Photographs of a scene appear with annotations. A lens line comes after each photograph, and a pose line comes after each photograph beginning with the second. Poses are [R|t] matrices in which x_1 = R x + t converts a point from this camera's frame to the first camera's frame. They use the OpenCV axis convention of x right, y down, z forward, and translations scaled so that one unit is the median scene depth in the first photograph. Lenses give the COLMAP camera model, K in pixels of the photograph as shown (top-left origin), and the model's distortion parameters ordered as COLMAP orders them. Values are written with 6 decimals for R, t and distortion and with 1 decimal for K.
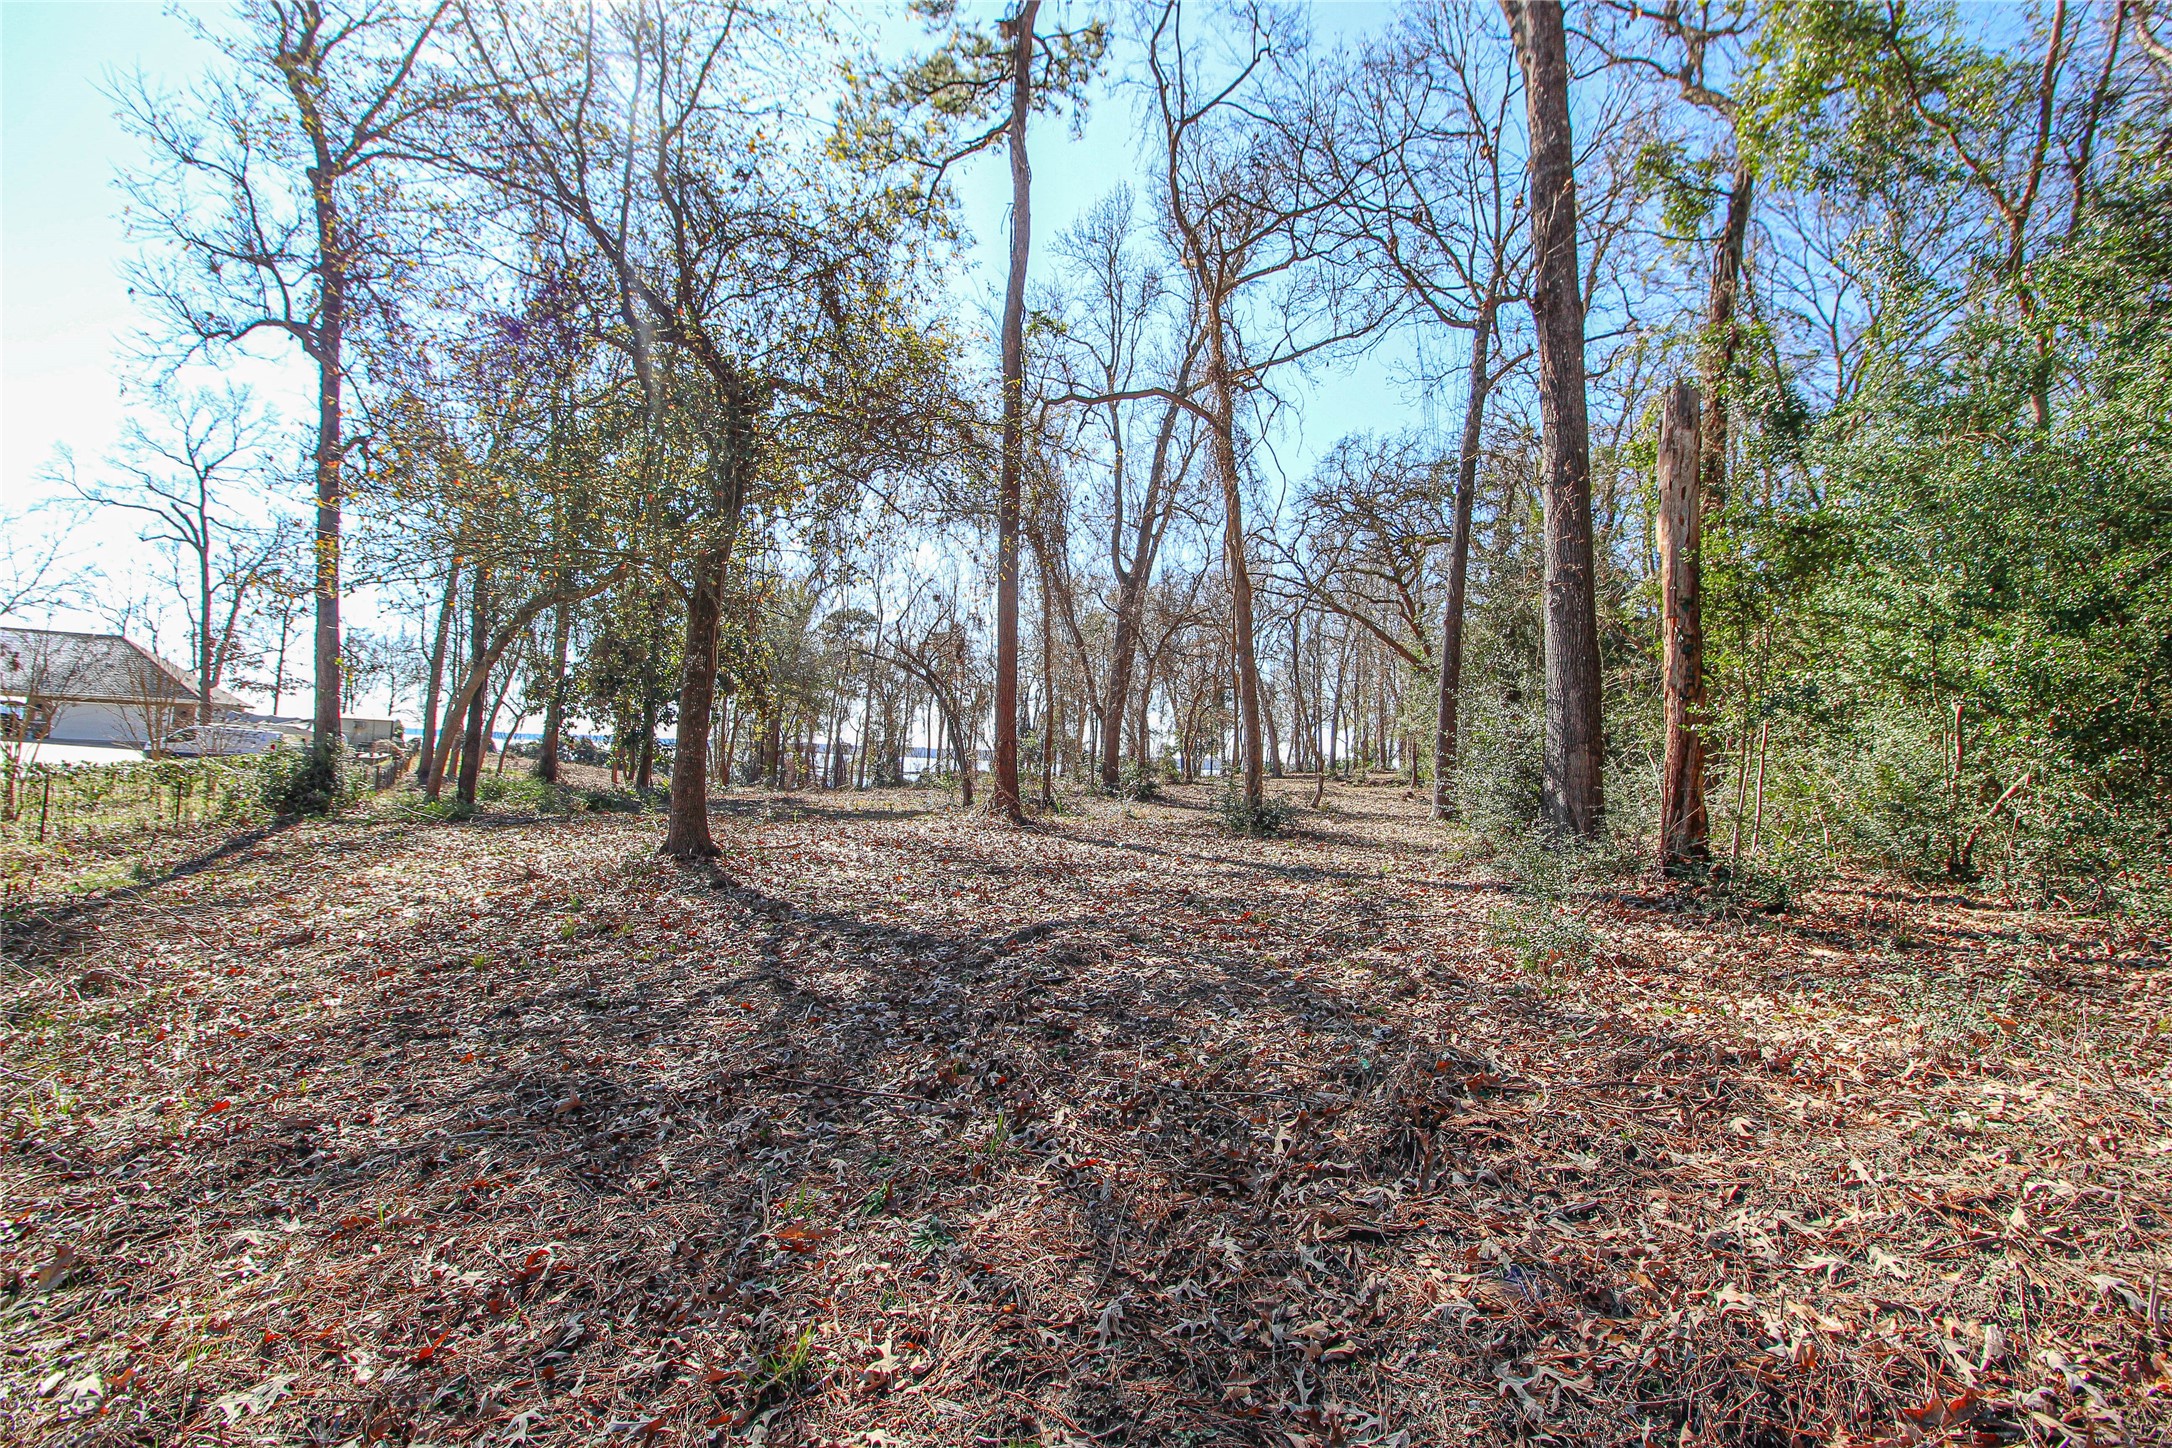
lens RADIAL K [[1018.6, 0, 1125.0], [0, 1018.6, 693.8], [0, 0, 1]] dist [-0.011038, -0.008844]
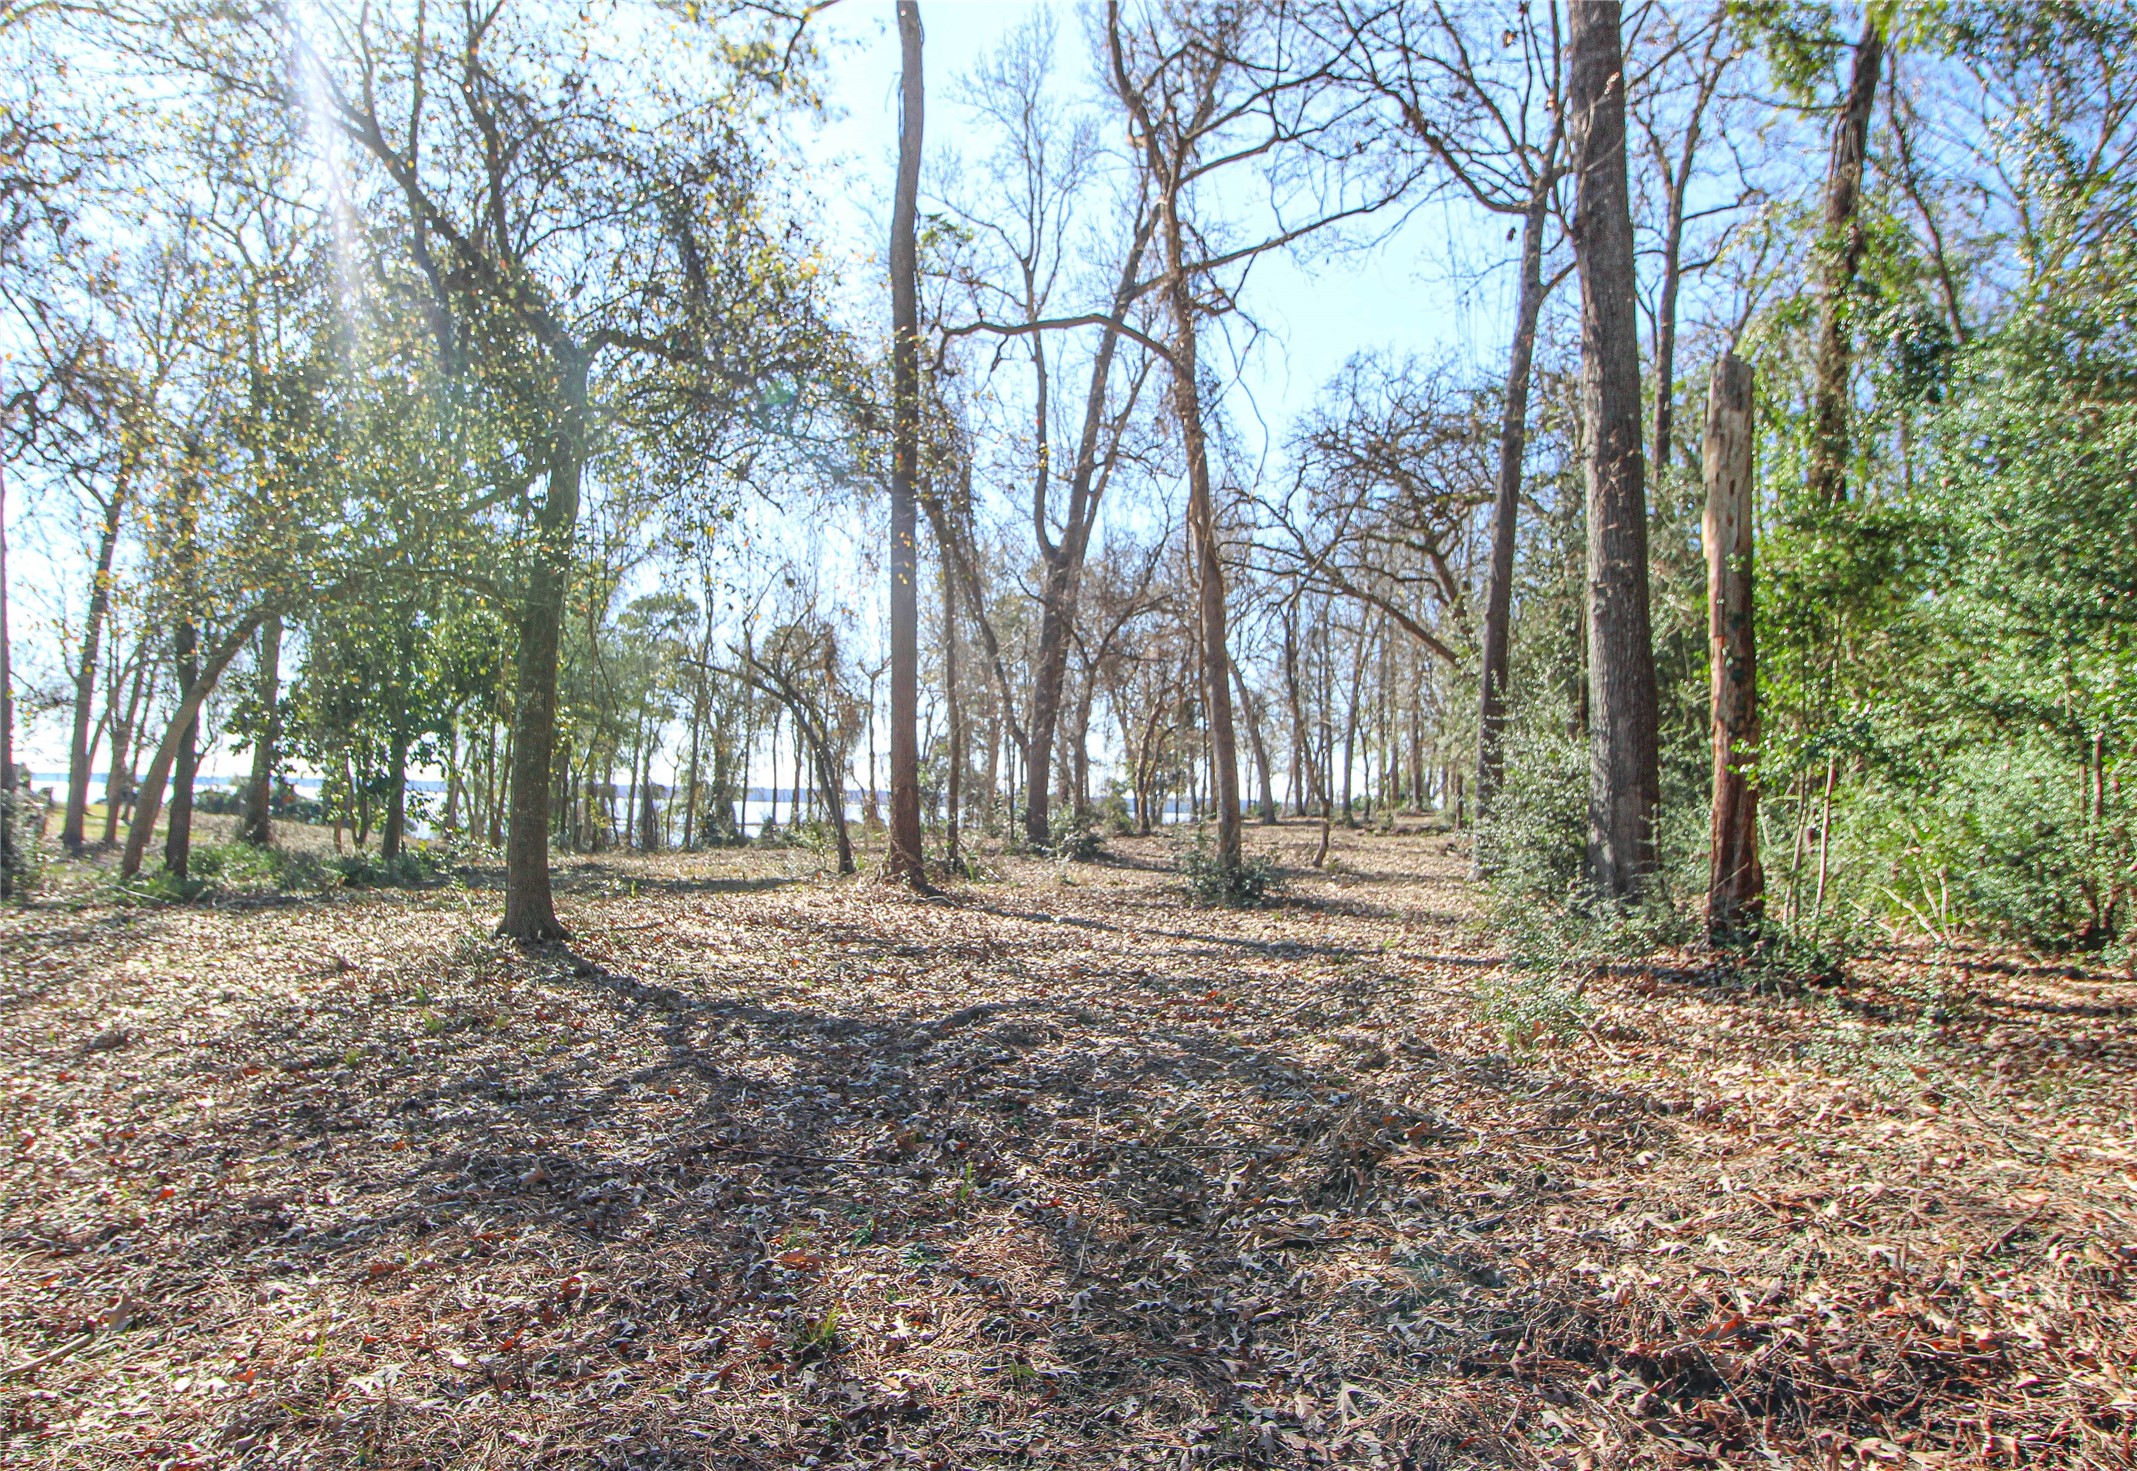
lens RADIAL K [[1737.0, 0, 1035.5], [0, 1737.0, 701.6], [0, 0, 1]] dist [0.007450, 0.004121]
pose [[0.999892, -0.014604, -0.001475, -0.019094], [0.014628, 0.999743, 0.017347, -0.046740], [0.001222, -0.017366, 0.999848, -0.367470]]
